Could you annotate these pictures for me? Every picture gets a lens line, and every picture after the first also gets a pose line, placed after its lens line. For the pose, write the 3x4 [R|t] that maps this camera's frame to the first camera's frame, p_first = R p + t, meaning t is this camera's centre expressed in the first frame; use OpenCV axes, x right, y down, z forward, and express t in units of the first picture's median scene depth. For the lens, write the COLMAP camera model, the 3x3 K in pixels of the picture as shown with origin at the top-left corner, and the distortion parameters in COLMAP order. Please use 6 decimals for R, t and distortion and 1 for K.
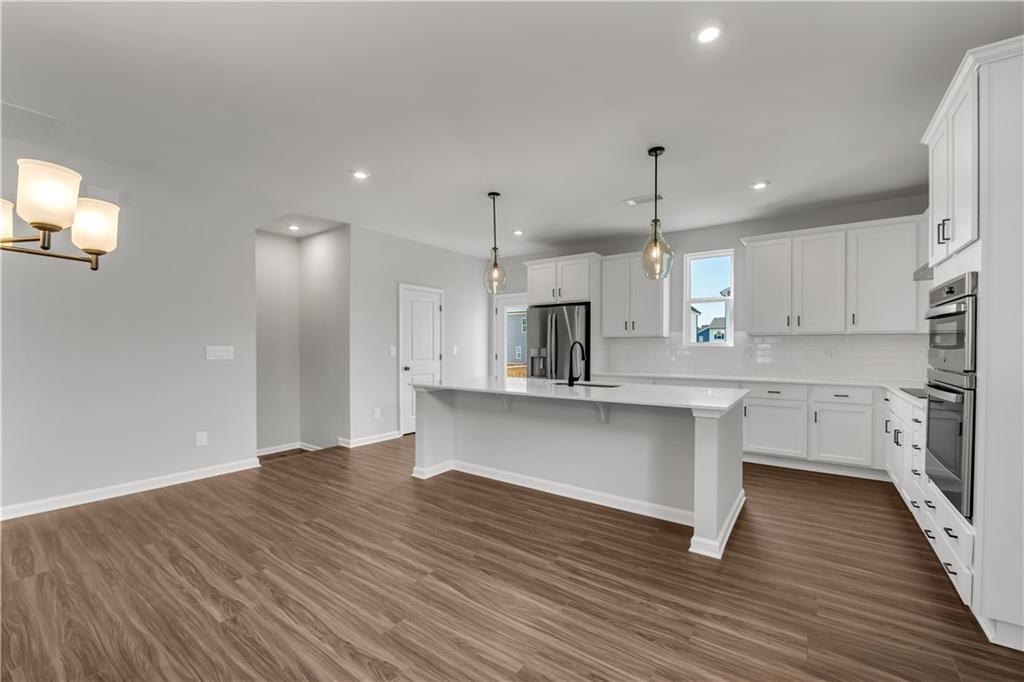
lens RADIAL K [[420.4, 0, 514.2], [0, 420.4, 348.4], [0, 0, 1]] dist [-0.009816, -0.000319]
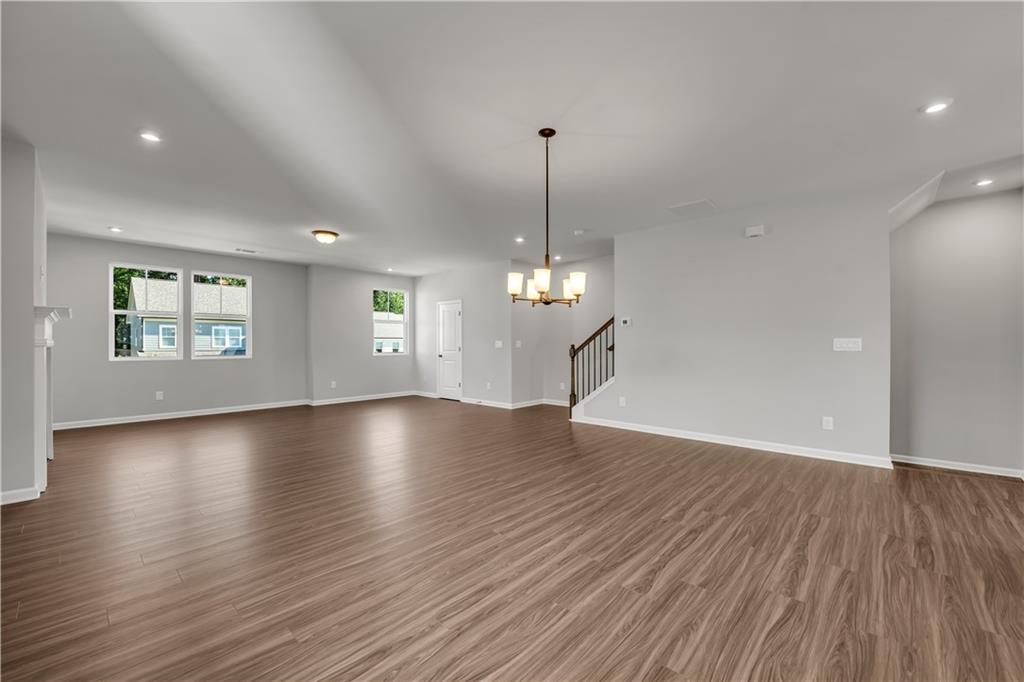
lens RADIAL K [[411.8, 0, 517.7], [0, 411.8, 340.3], [0, 0, 1]] dist [-0.000893, -0.000096]
pose [[-0.111610, -0.009142, -0.993710, 0.668674], [-0.001700, 0.999958, -0.009008, 0.016692], [0.993751, 0.000684, -0.111621, 0.507284]]
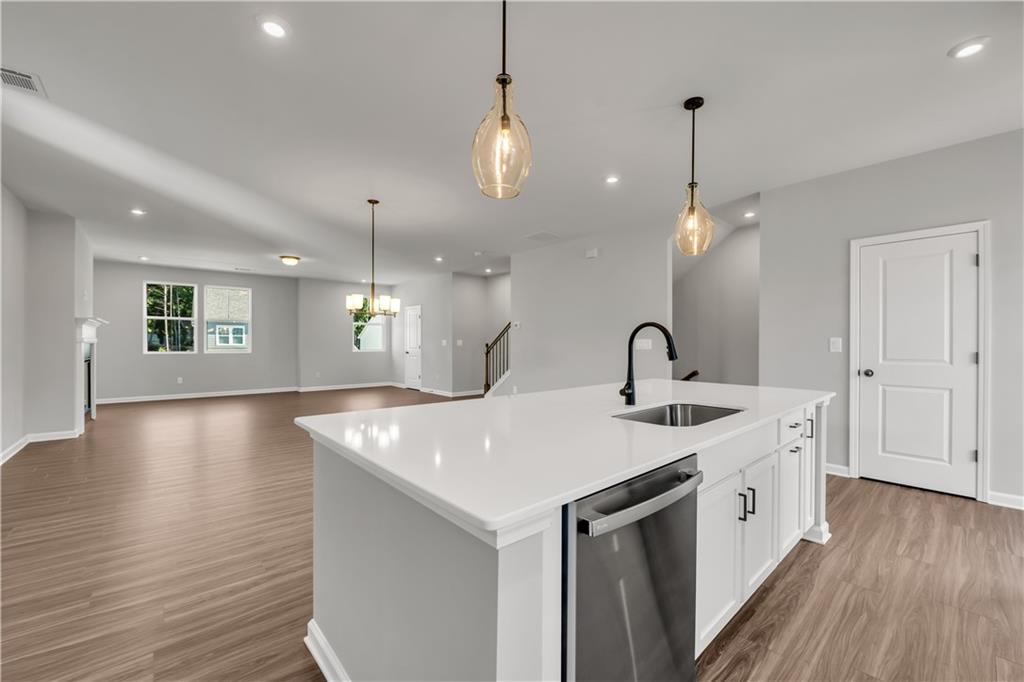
lens RADIAL K [[412.7, 0, 512.0], [0, 412.7, 341.0], [0, 0, 1]] dist [0.009828, -0.000088]
pose [[-0.224555, -0.007357, -0.974434, 1.144733], [-0.006699, 0.999960, -0.006006, 0.018843], [0.974438, 0.005180, -0.224595, 1.561373]]
